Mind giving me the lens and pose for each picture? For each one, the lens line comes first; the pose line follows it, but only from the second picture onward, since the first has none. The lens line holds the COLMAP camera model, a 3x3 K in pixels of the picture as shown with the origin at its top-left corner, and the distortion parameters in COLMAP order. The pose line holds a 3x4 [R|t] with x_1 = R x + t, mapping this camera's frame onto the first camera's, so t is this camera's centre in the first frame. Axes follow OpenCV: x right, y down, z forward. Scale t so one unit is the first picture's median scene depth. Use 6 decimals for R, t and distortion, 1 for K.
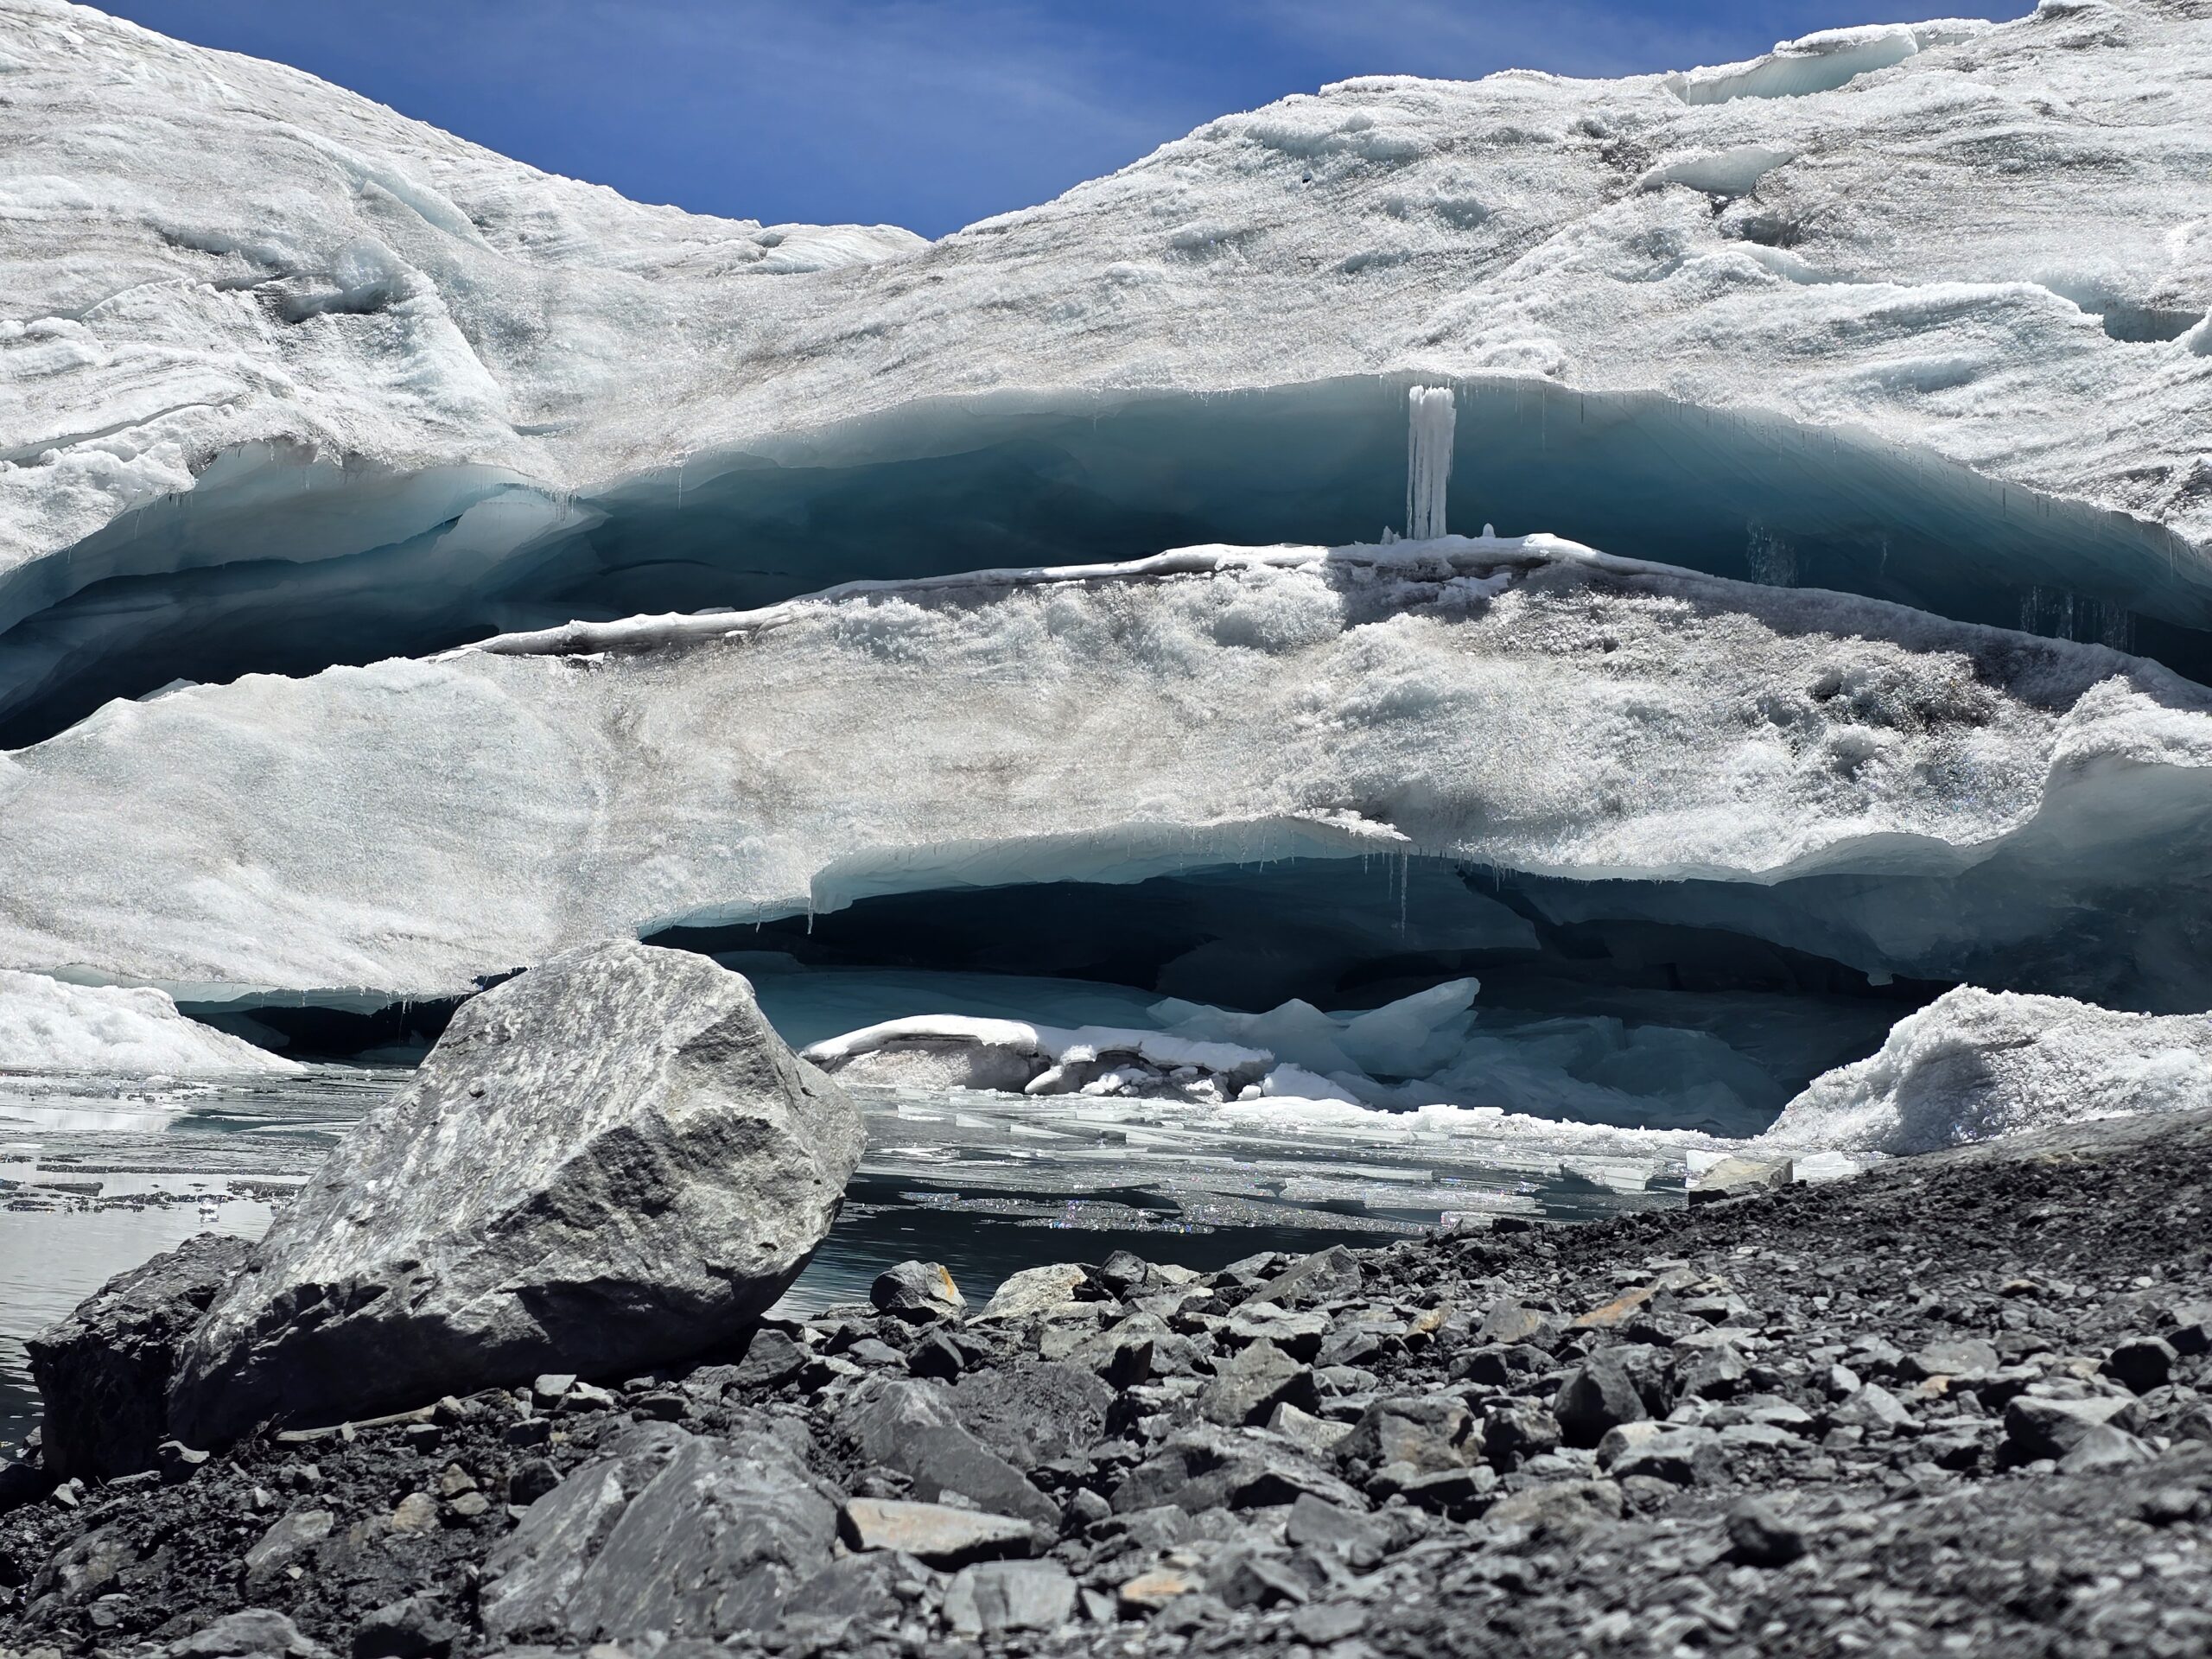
lens RADIAL K [[2873.5, 0, 1160.0], [0, 2873.5, 864.8], [0, 0, 1]] dist [0.149610, -0.366115]
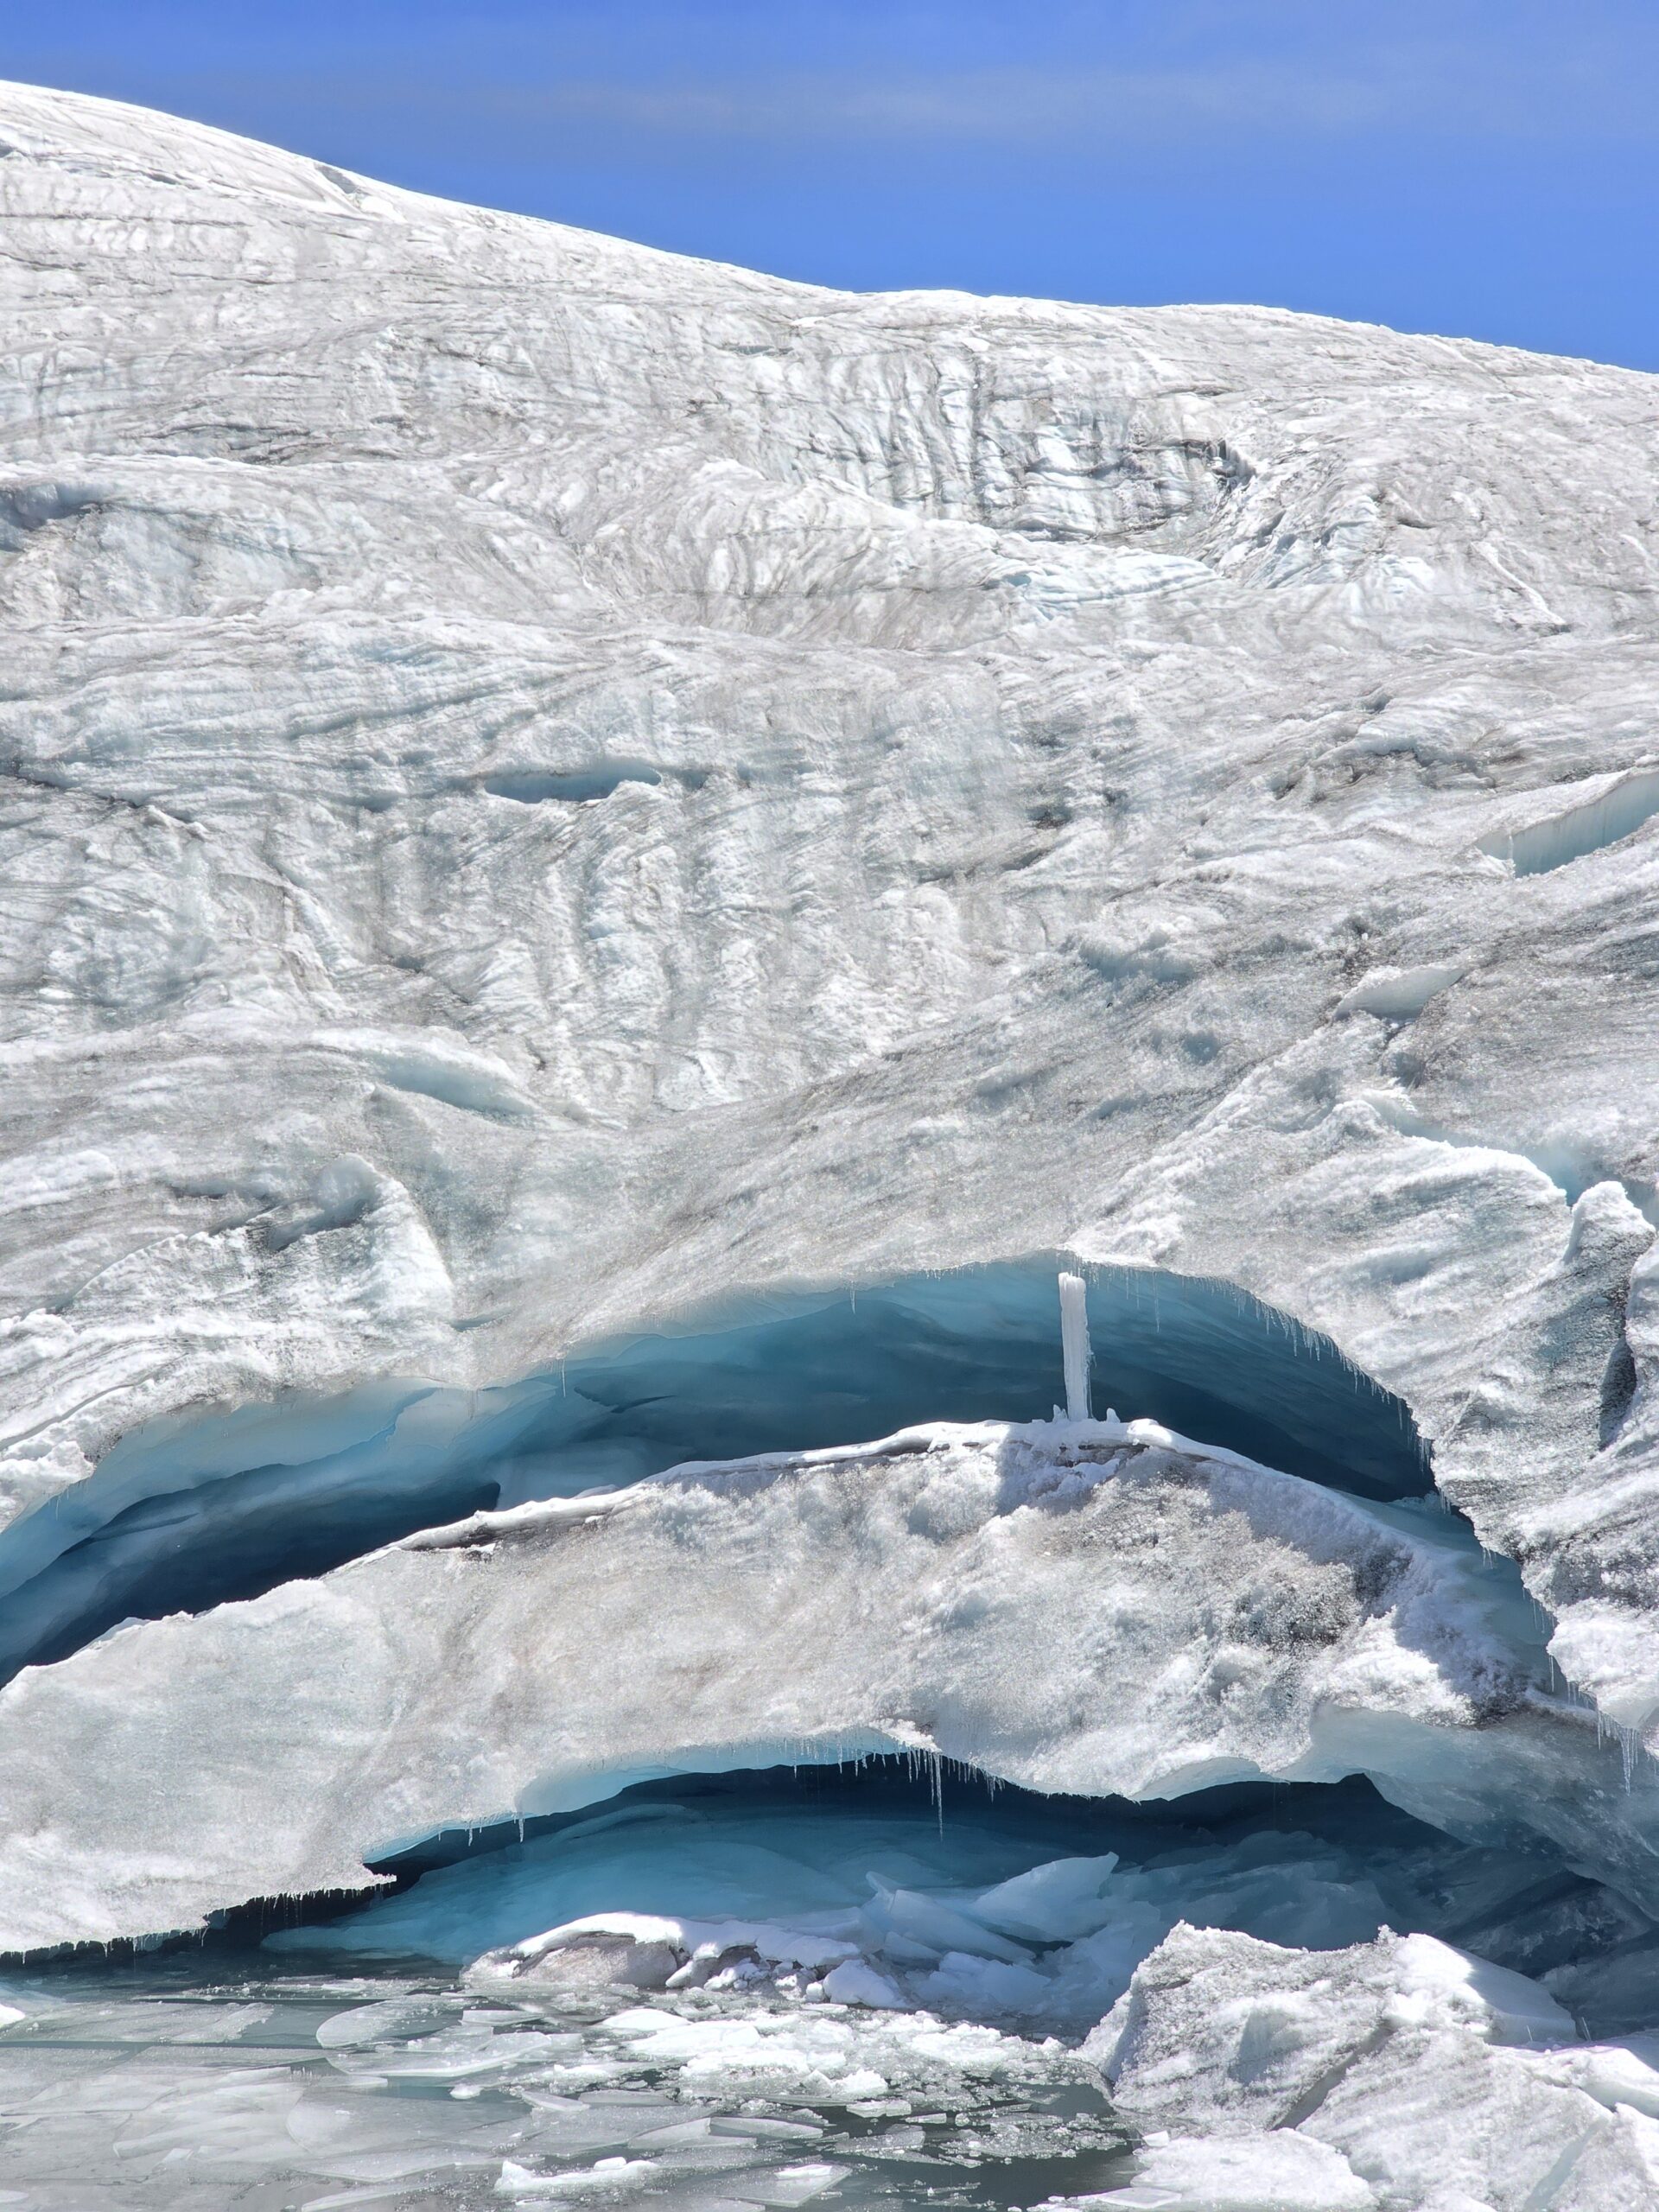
lens RADIAL K [[4168.5, 0, 829.5], [0, 4168.5, 1106.0], [0, 0, 1]] dist [-0.272549, 4.719874]
pose [[0.891330, -0.110217, -0.439753, 0.674073], [0.096224, 0.993890, -0.054067, -0.149683], [0.443025, 0.005877, 0.896490, -0.385862]]
